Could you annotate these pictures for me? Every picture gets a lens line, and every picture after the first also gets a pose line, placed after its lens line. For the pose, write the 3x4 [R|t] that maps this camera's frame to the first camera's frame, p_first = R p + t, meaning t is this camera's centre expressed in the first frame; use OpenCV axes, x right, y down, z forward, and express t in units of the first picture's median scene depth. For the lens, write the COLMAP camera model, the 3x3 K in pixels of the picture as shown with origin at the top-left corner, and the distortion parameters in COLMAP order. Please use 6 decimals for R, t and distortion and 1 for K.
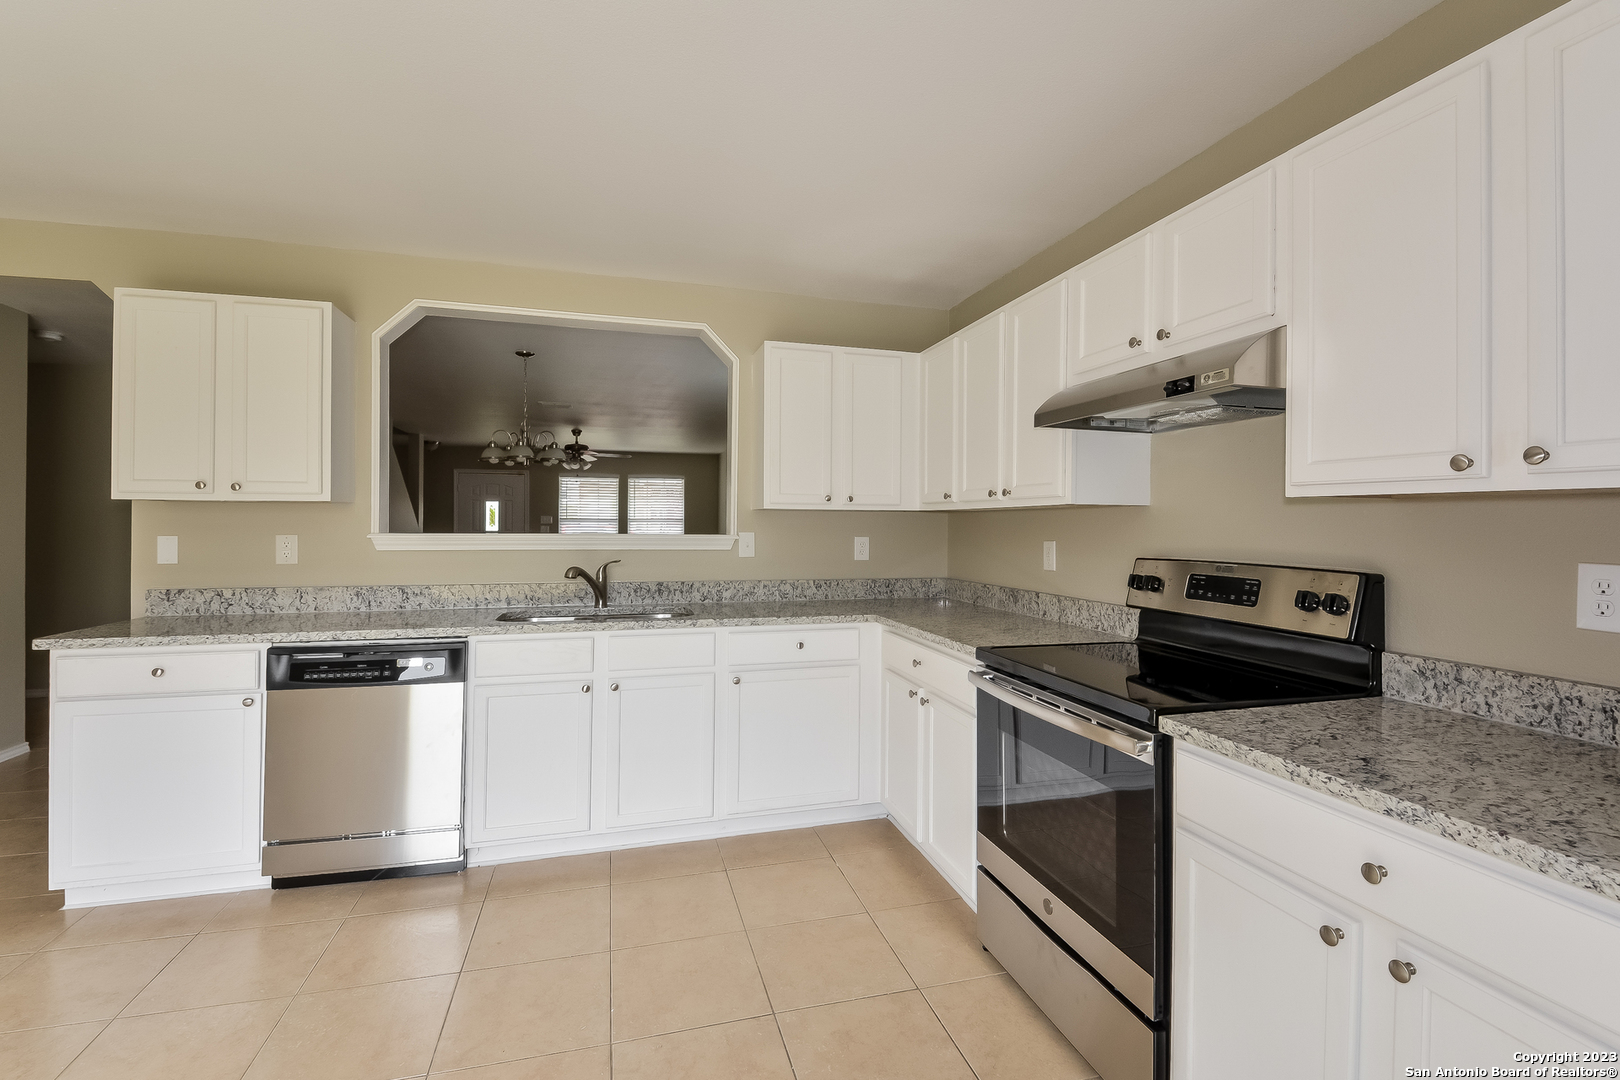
lens RADIAL K [[731.8, 0, 816.0], [0, 731.8, 513.3], [0, 0, 1]] dist [0.014932, -0.016686]
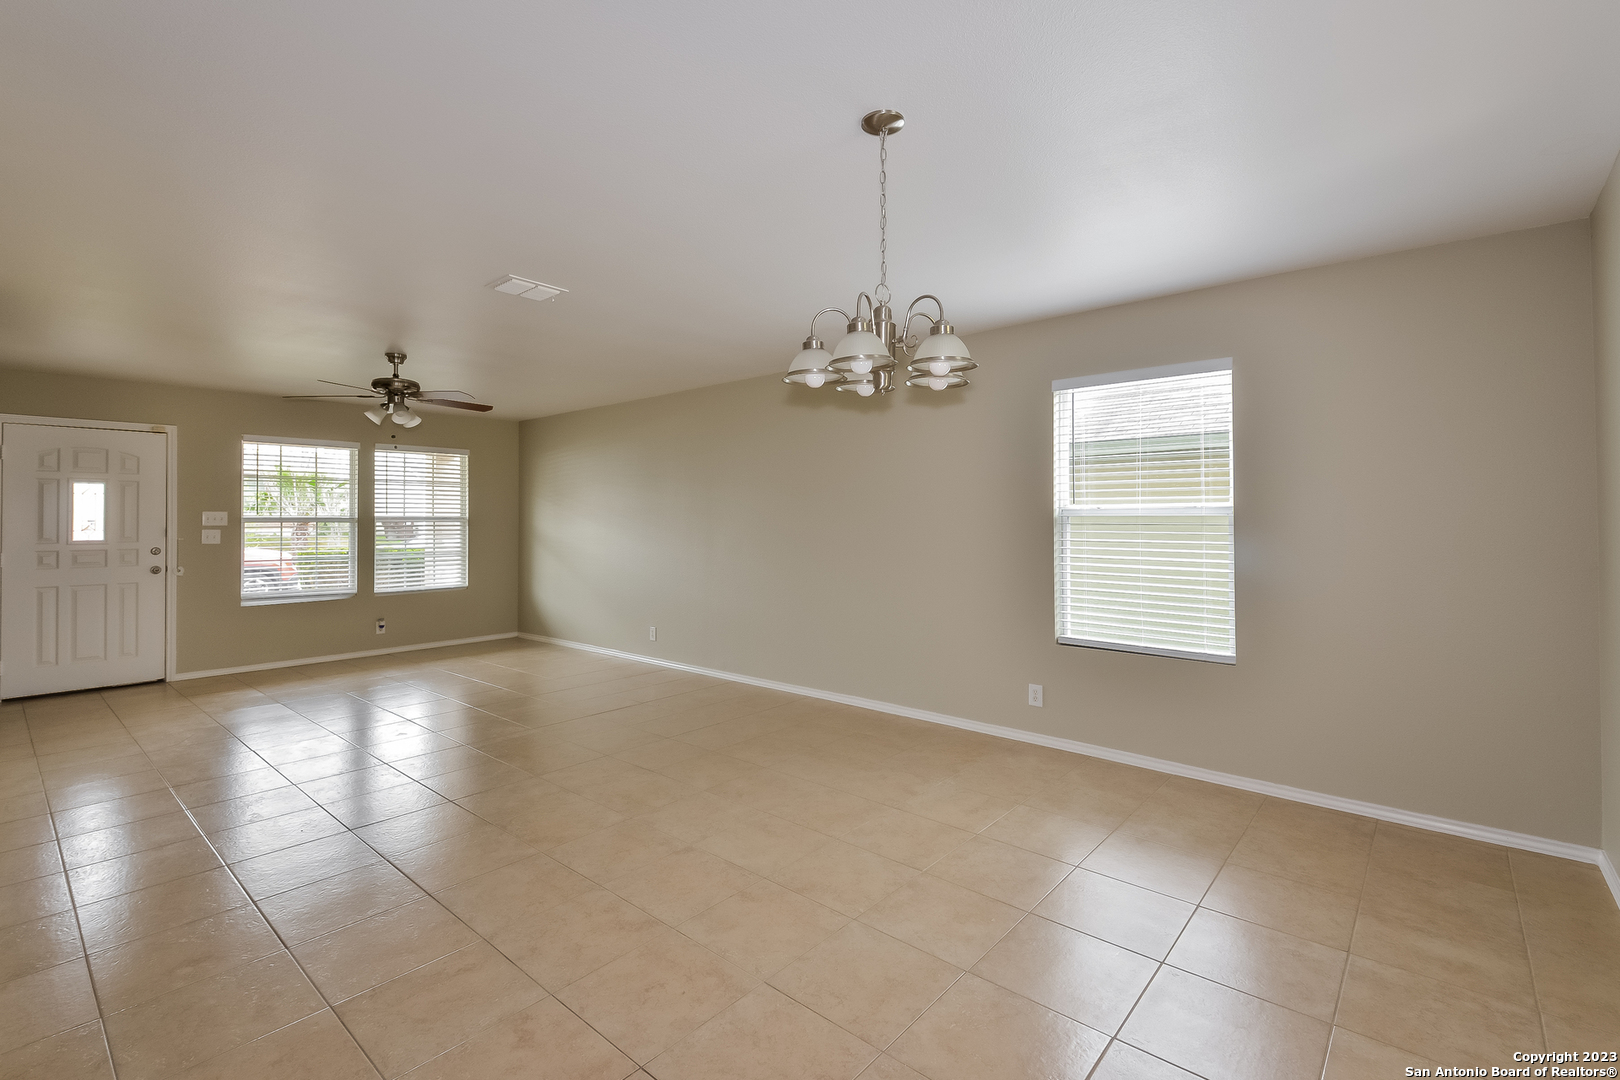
lens RADIAL K [[731.8, 0, 816.0], [0, 731.8, 513.3], [0, 0, 1]] dist [0.014932, -0.016686]
pose [[0.837980, 0.000610, 0.545700, -1.051456], [-0.003191, 0.999988, 0.003783, 0.003745], [-0.545691, -0.004911, 0.837972, 1.104423]]
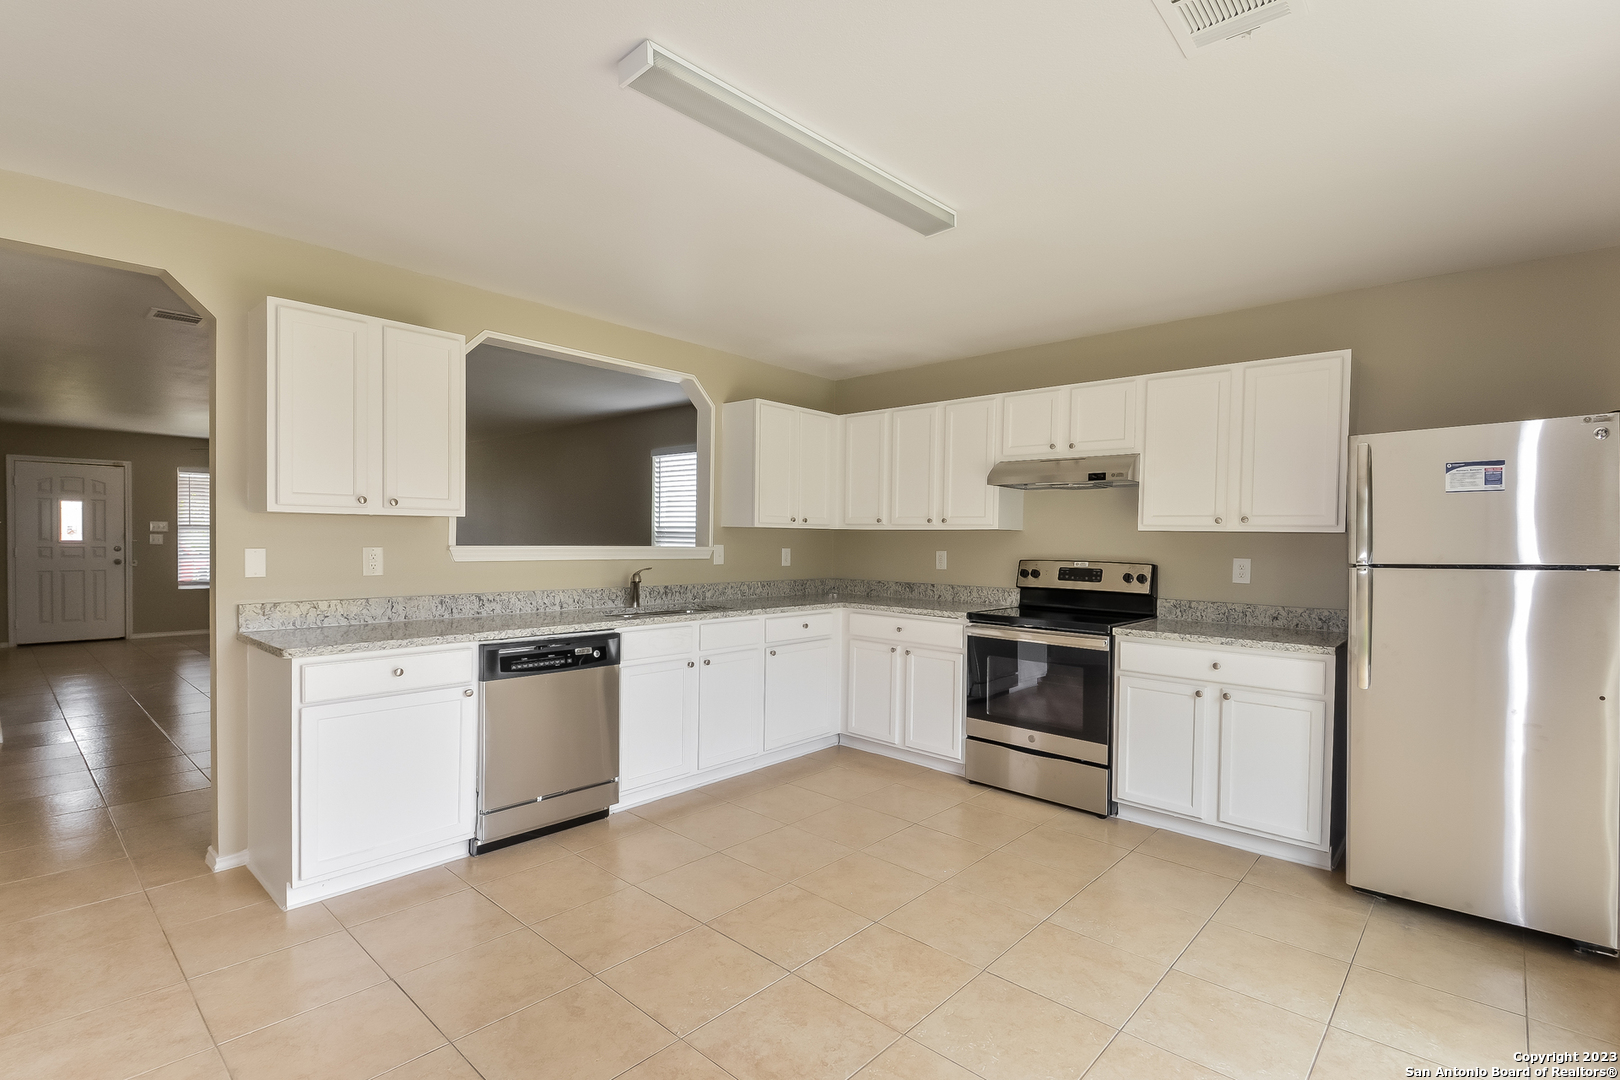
lens RADIAL K [[791.9, 0, 800.8], [0, 791.9, 553.4], [0, 0, 1]] dist [0.001122, -0.000469]
pose [[0.845998, -0.005314, 0.533160, -0.862929], [-0.015787, 0.999262, 0.035011, -0.011350], [-0.532953, -0.038036, 0.845289, -0.278924]]
